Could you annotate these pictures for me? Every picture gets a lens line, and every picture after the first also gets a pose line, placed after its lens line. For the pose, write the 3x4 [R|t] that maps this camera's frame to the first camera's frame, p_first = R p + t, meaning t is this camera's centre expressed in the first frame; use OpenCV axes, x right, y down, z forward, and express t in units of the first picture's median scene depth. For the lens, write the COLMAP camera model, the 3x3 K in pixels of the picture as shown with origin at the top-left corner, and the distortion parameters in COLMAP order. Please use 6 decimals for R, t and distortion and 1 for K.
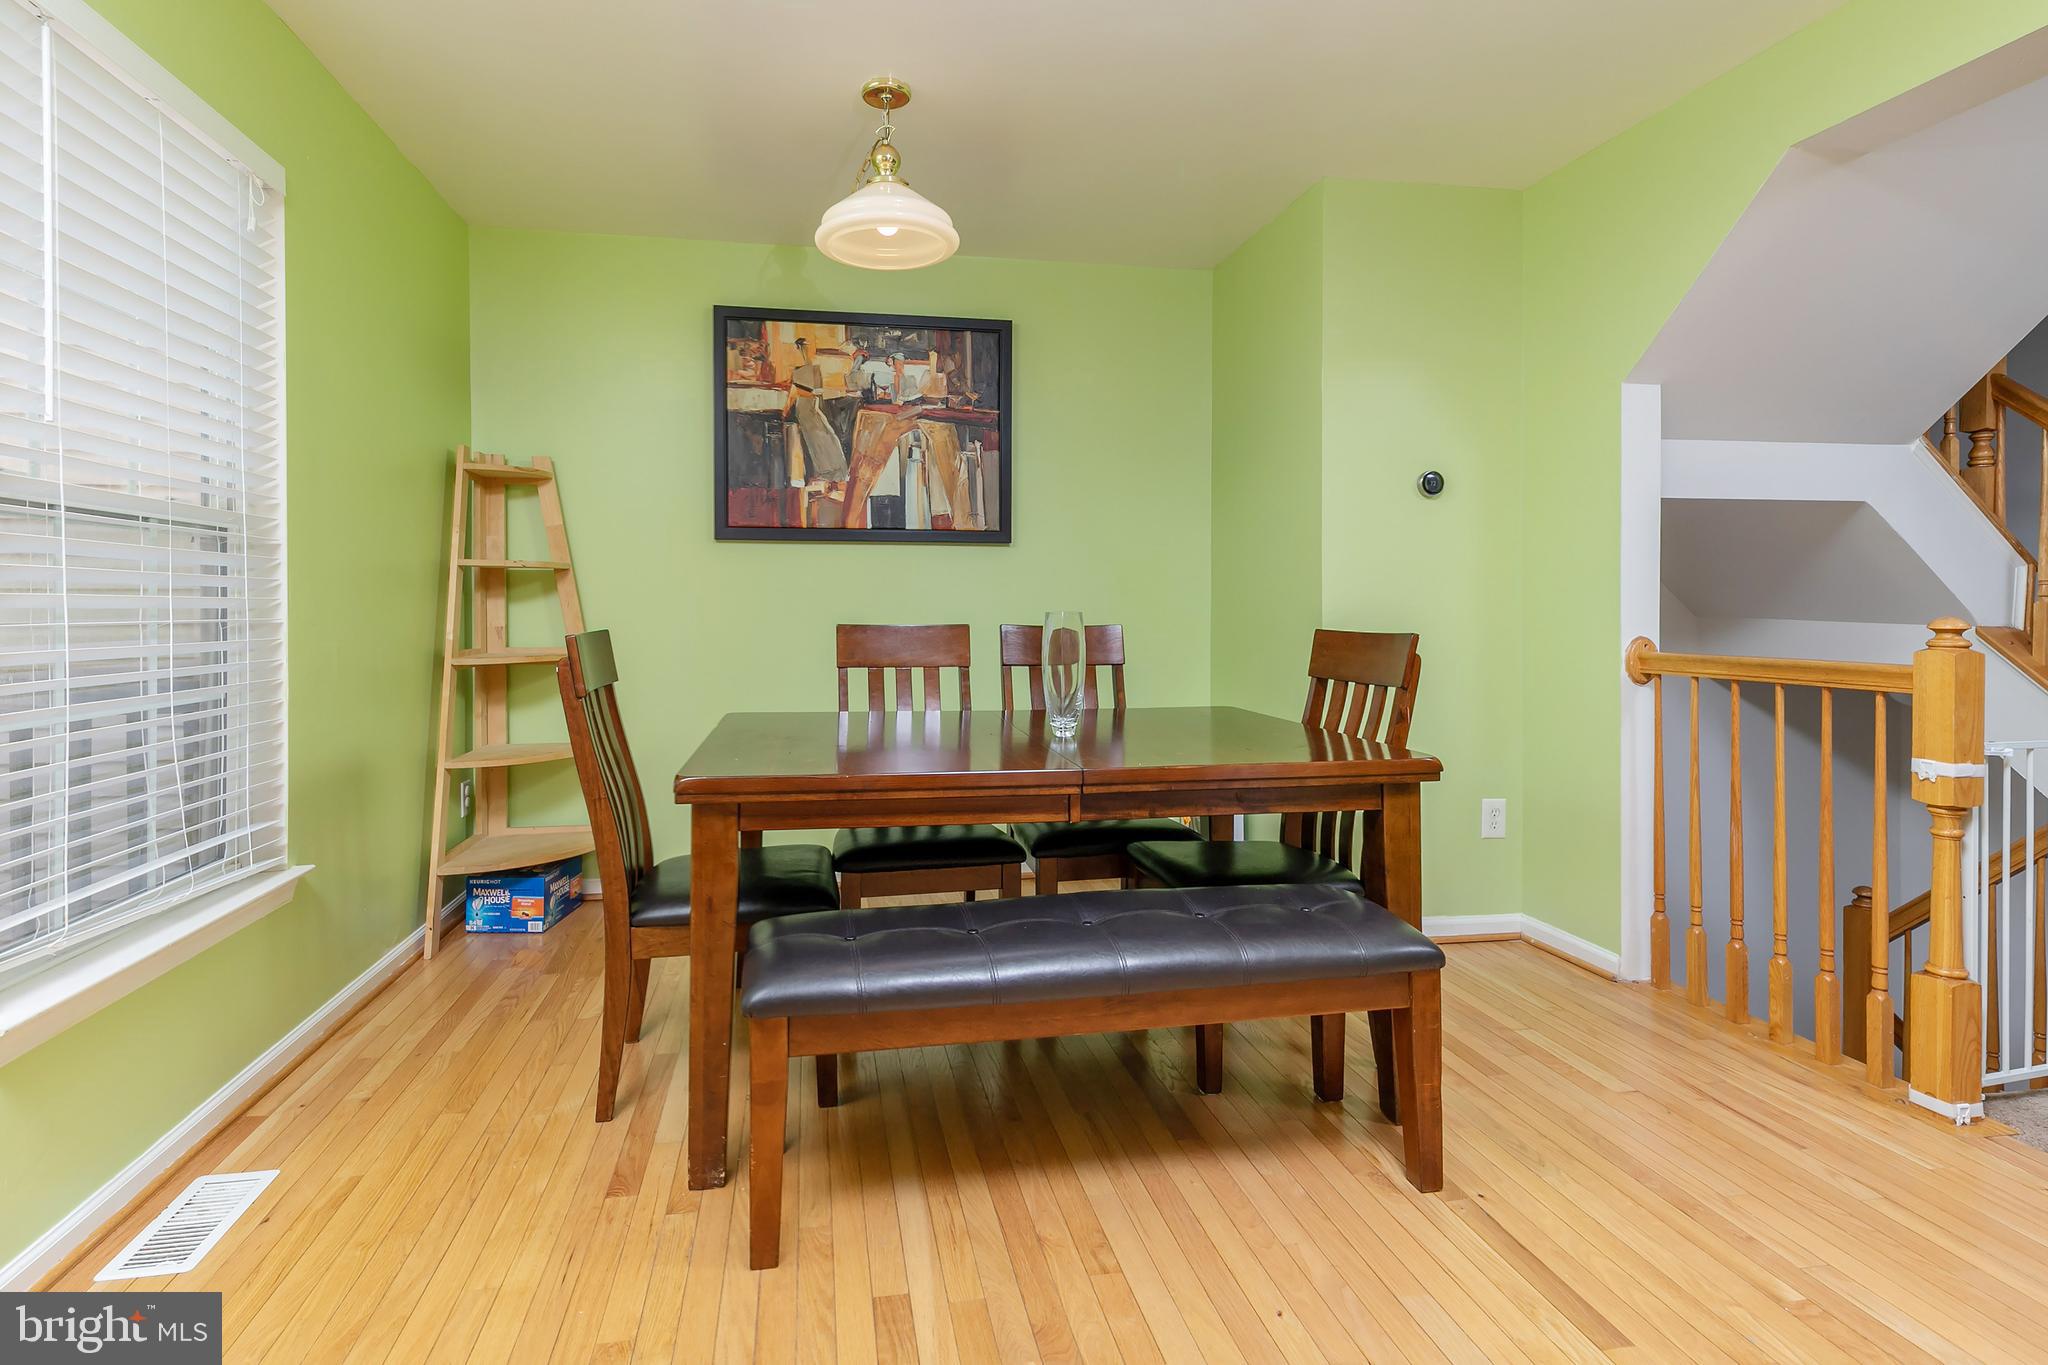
lens RADIAL K [[982.3, 0, 1023.0], [0, 982.3, 611.6], [0, 0, 1]] dist [-0.001152, -0.000145]
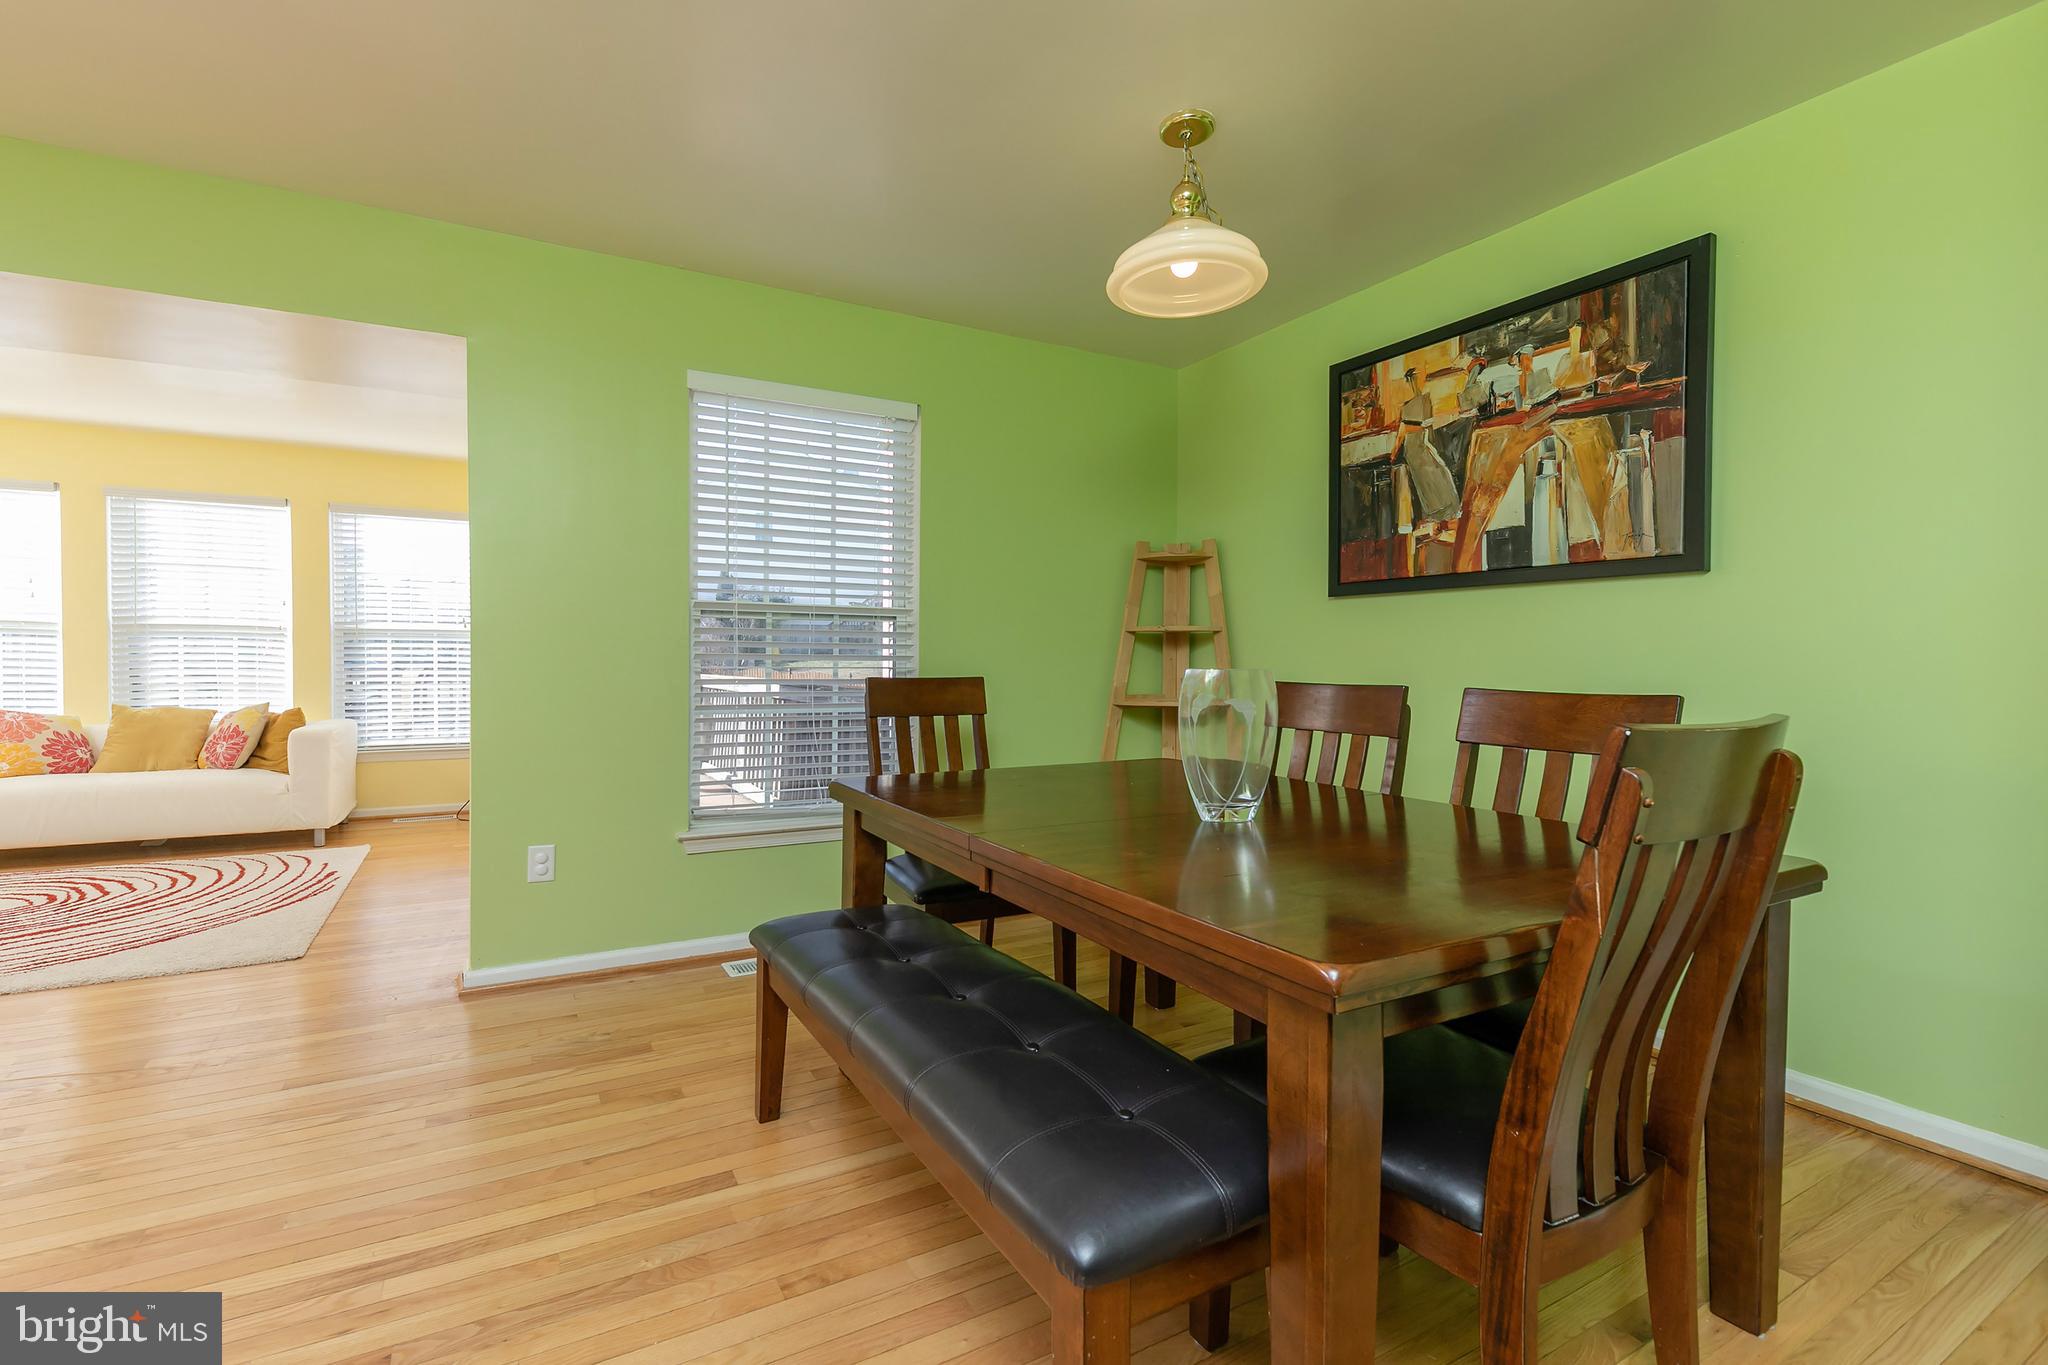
lens RADIAL K [[908.2, 0, 1022.0], [0, 908.2, 668.5], [0, 0, 1]] dist [0.002675, 0.000180]
pose [[0.297945, 0.007315, -0.954555, 0.464751], [-0.013029, 0.999909, 0.003595, 0.000353], [0.954494, 0.011365, 0.298013, 0.403573]]
